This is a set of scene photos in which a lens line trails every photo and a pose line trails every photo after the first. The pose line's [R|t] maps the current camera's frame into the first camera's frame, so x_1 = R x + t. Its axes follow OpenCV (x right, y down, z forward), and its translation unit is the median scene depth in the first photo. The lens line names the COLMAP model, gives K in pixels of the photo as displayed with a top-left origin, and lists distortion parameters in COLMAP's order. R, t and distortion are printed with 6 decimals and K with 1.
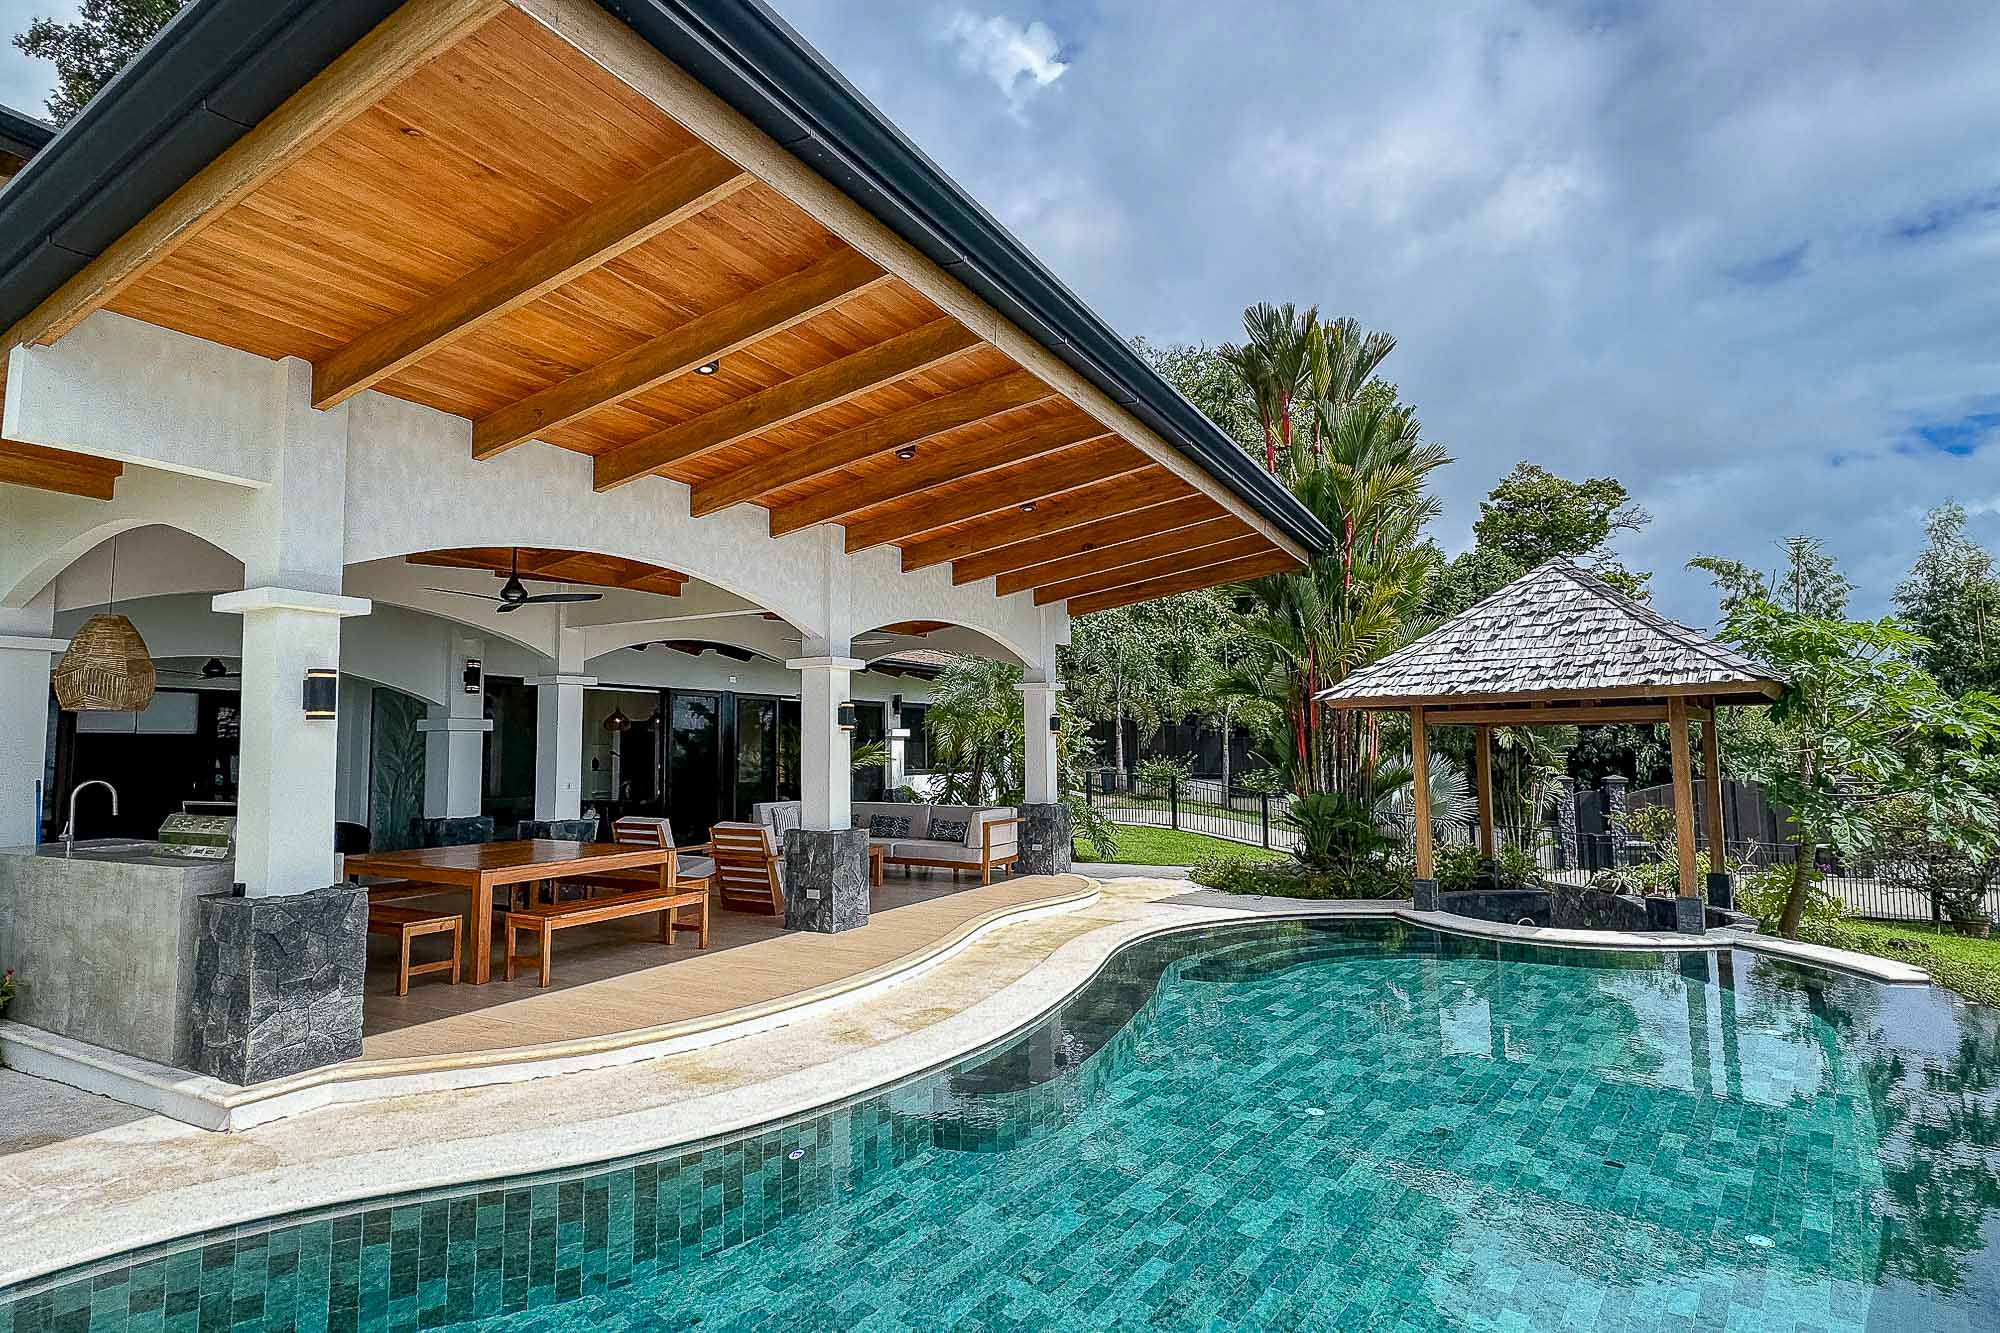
lens RADIAL K [[1030.5, 0, 1000.0], [0, 1030.5, 666.5], [0, 0, 1]] dist [0.004733, 0.000192]
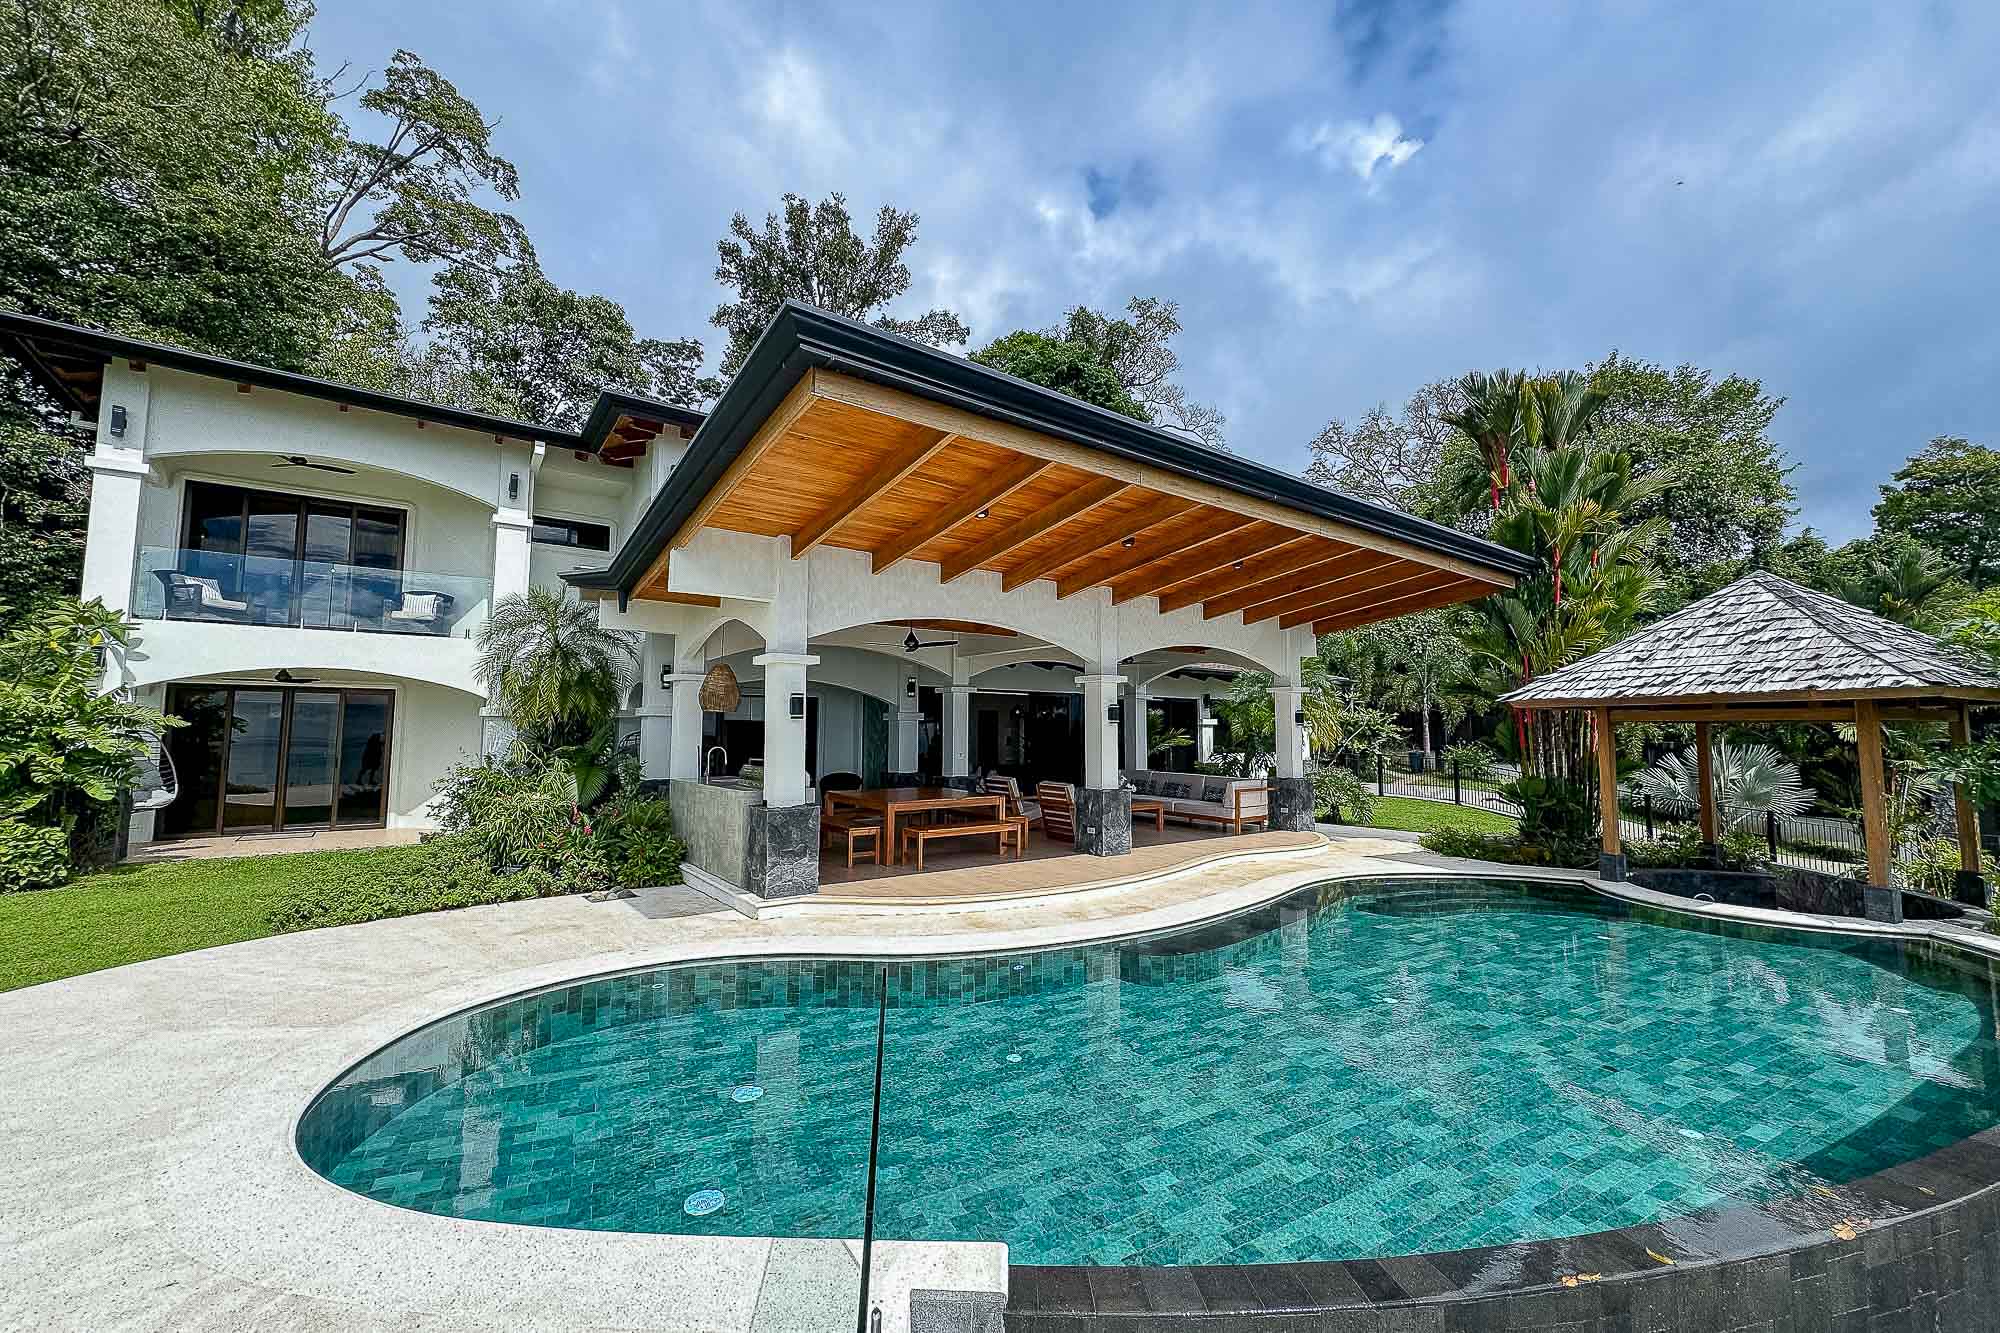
lens RADIAL K [[781.4, 0, 1000.0], [0, 781.4, 666.5], [0, 0, 1]] dist [0.000376, 0.004805]
pose [[0.915221, -0.020016, -0.402455, 0.158640], [0.019055, 0.999798, -0.006392, -0.016640], [0.402502, -0.001819, 0.915417, -0.109138]]
